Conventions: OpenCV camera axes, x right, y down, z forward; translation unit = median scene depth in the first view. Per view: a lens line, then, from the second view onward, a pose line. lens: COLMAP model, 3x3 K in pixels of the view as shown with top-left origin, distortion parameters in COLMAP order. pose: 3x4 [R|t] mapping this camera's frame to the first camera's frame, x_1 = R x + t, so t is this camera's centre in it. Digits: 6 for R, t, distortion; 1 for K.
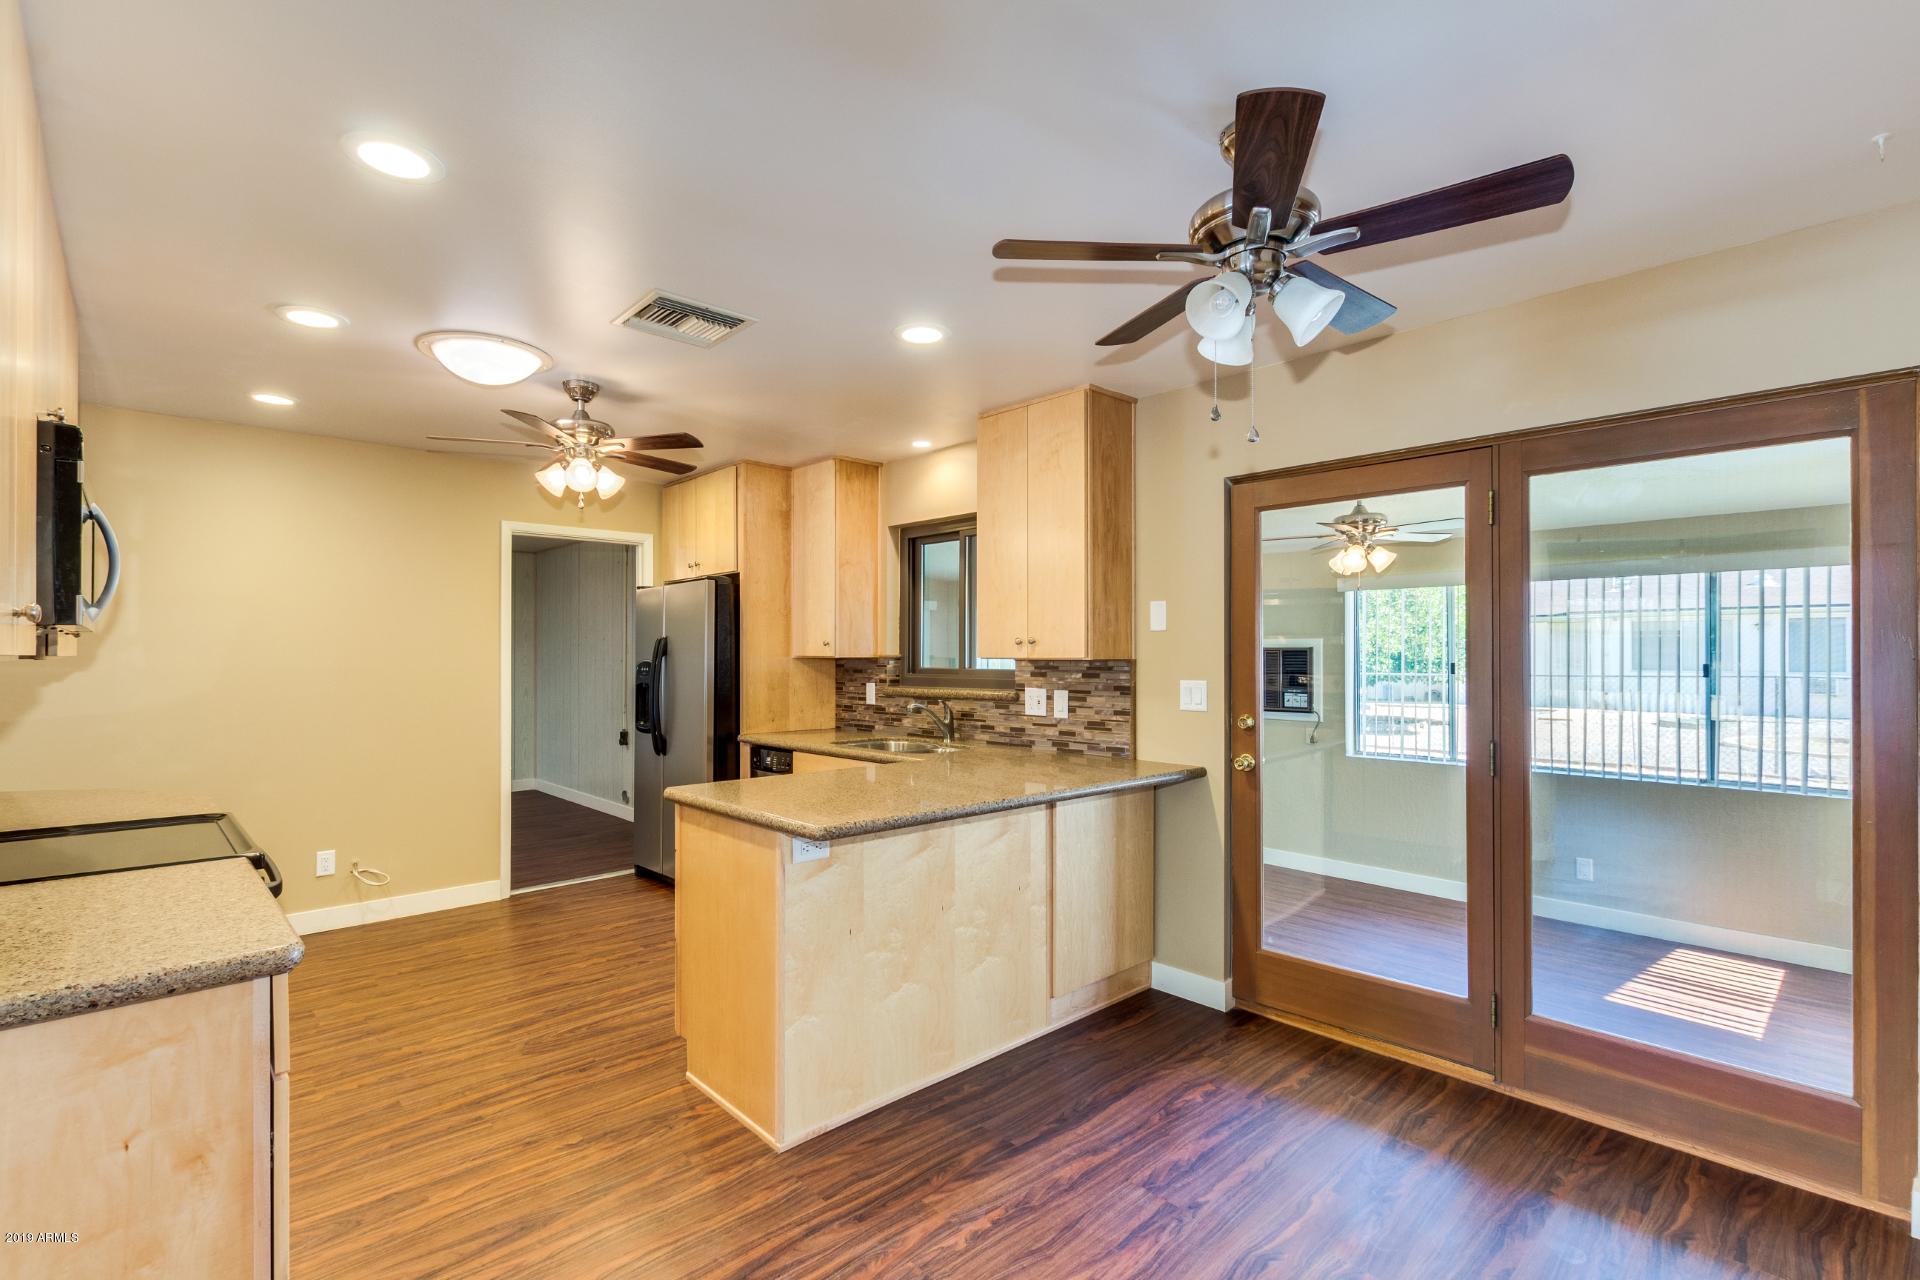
lens RADIAL K [[881.8, 0, 951.5], [0, 881.8, 651.2], [0, 0, 1]] dist [0.002628, -0.000772]
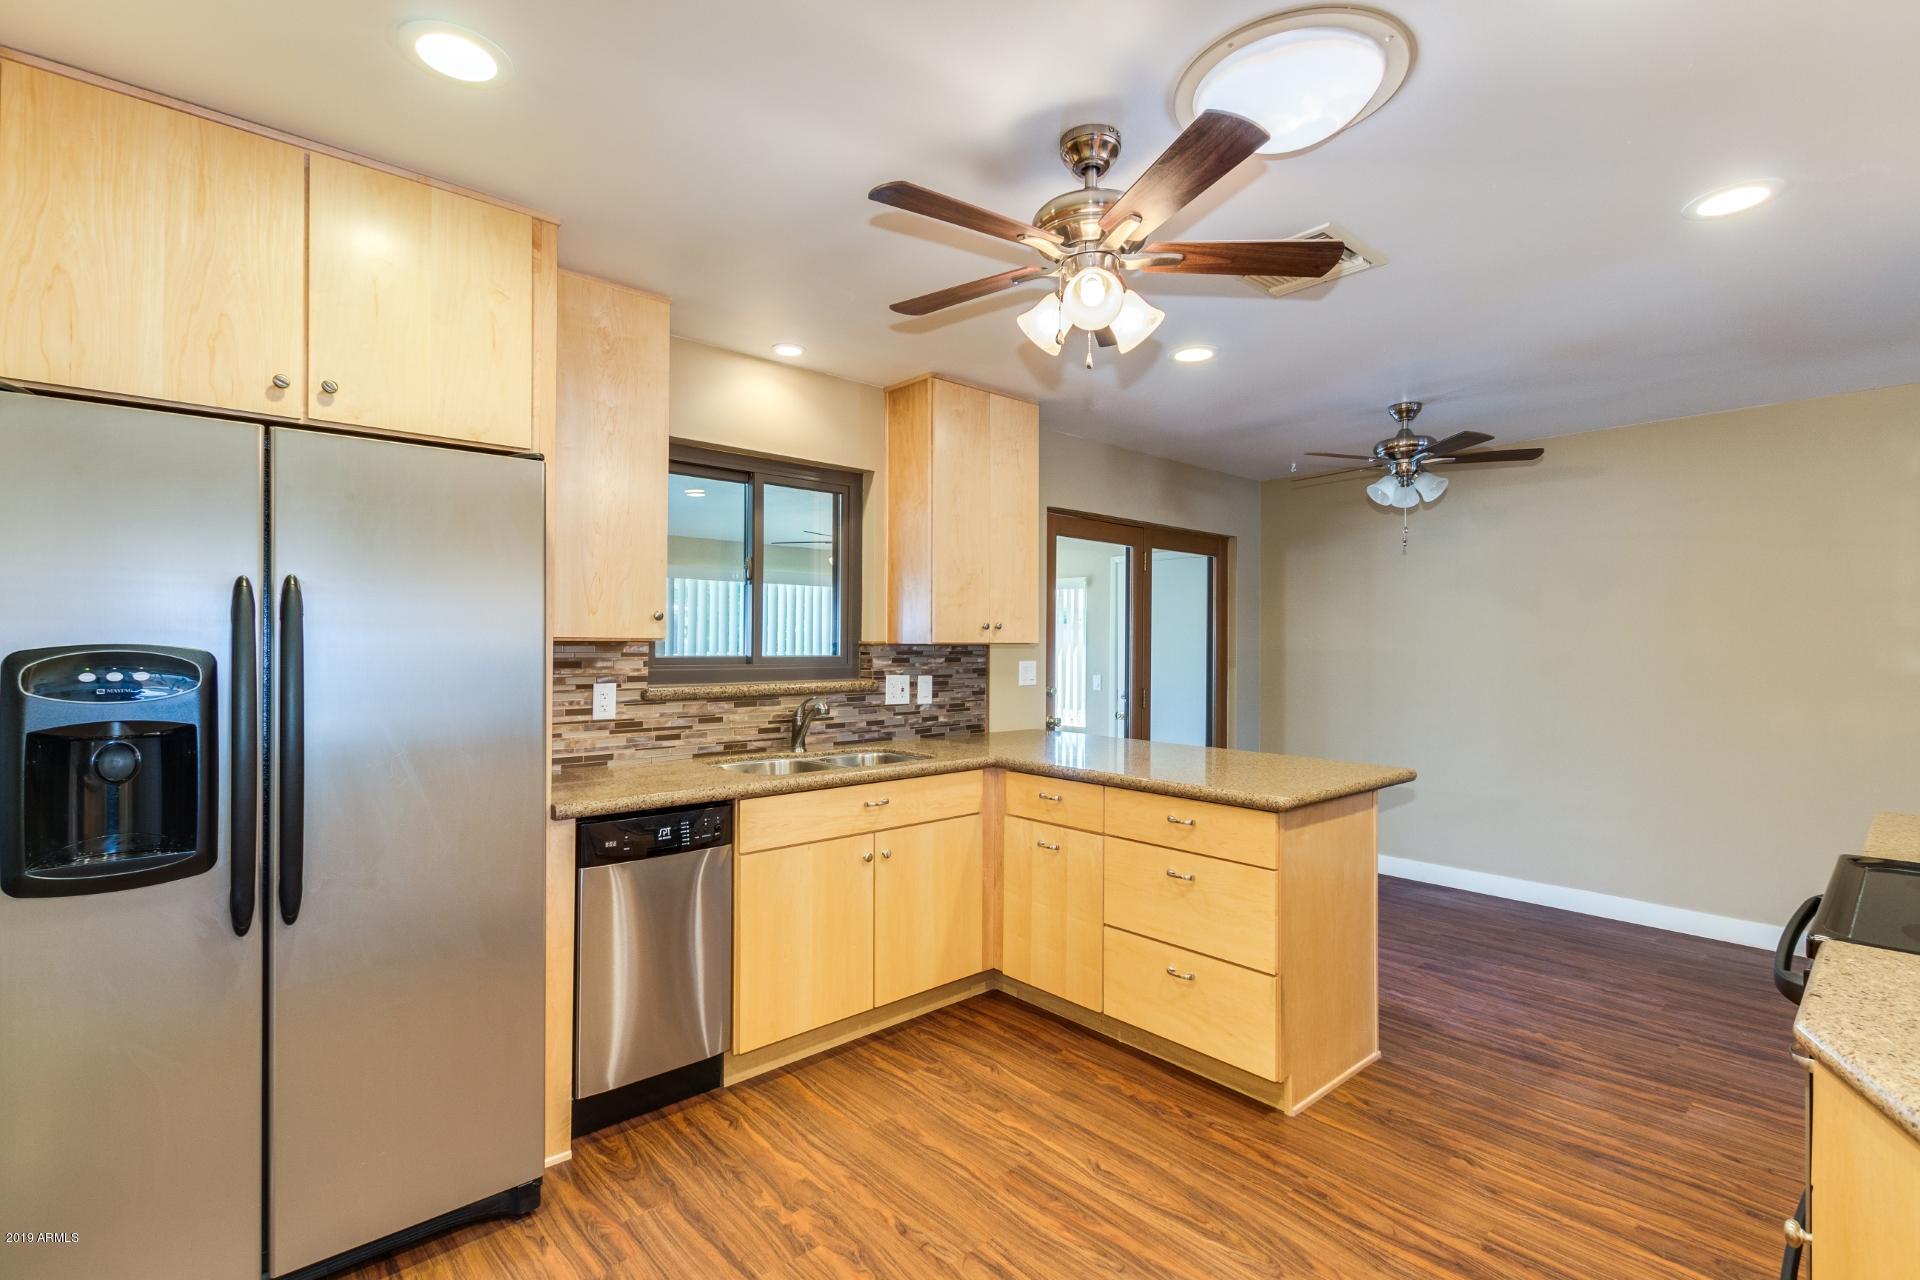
lens RADIAL K [[881.8, 0, 953.8], [0, 881.8, 638.8], [0, 0, 1]] dist [0.002628, -0.000772]
pose [[0.018216, 0.005959, 0.999816, -0.864649], [-0.012335, 0.999907, -0.005735, 0.008618], [-0.999758, -0.012228, 0.018288, 0.960362]]
